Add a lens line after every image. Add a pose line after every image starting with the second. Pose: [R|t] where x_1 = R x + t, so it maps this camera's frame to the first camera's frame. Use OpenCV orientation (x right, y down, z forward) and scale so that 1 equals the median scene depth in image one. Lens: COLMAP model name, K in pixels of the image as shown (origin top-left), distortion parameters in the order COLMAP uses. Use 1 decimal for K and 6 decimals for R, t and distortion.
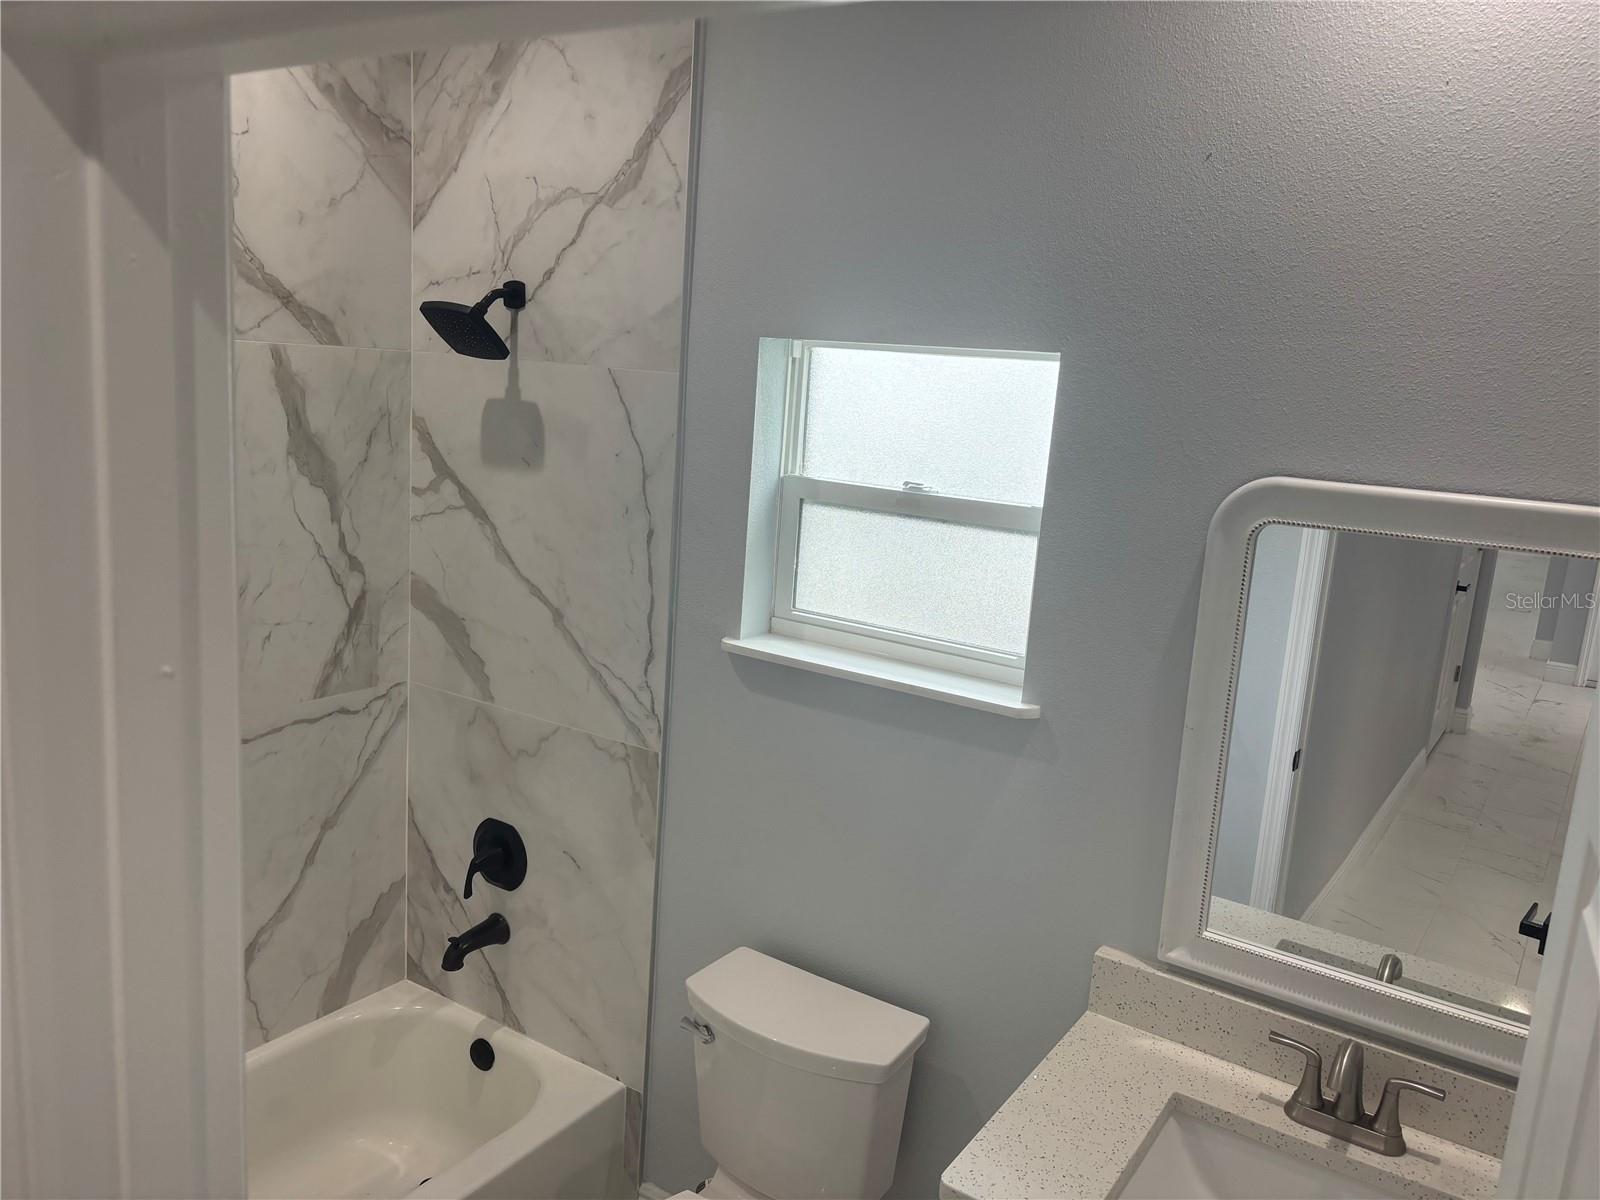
lens RADIAL K [[1223.5, 0, 800.2], [0, 1223.5, 591.9], [0, 0, 1]] dist [0.054676, -0.067032]
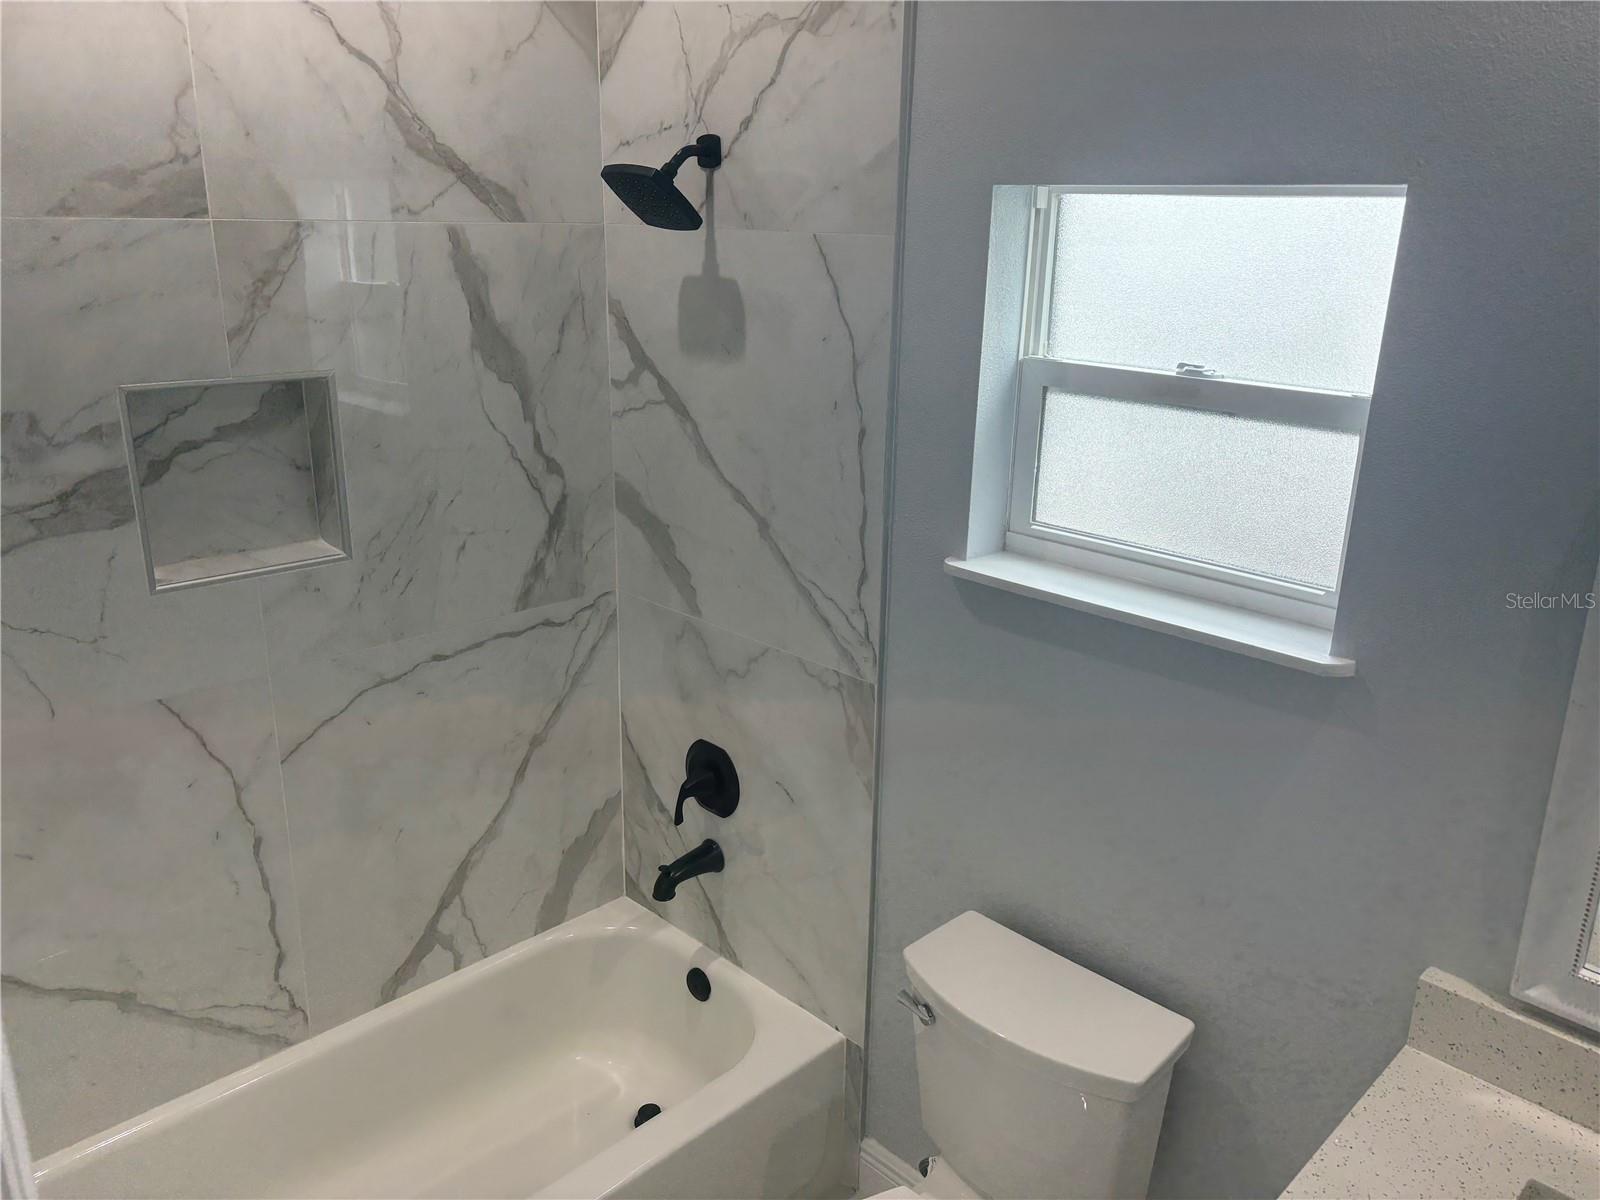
lens RADIAL K [[1230.1, 0, 800.9], [0, 1230.1, 593.0], [0, 0, 1]] dist [0.078919, -0.097355]
pose [[0.978401, 0.011919, -0.206373, 0.013057], [0.010575, 0.994143, 0.107549, -0.027799], [0.206446, -0.107409, 0.972545, 0.138957]]
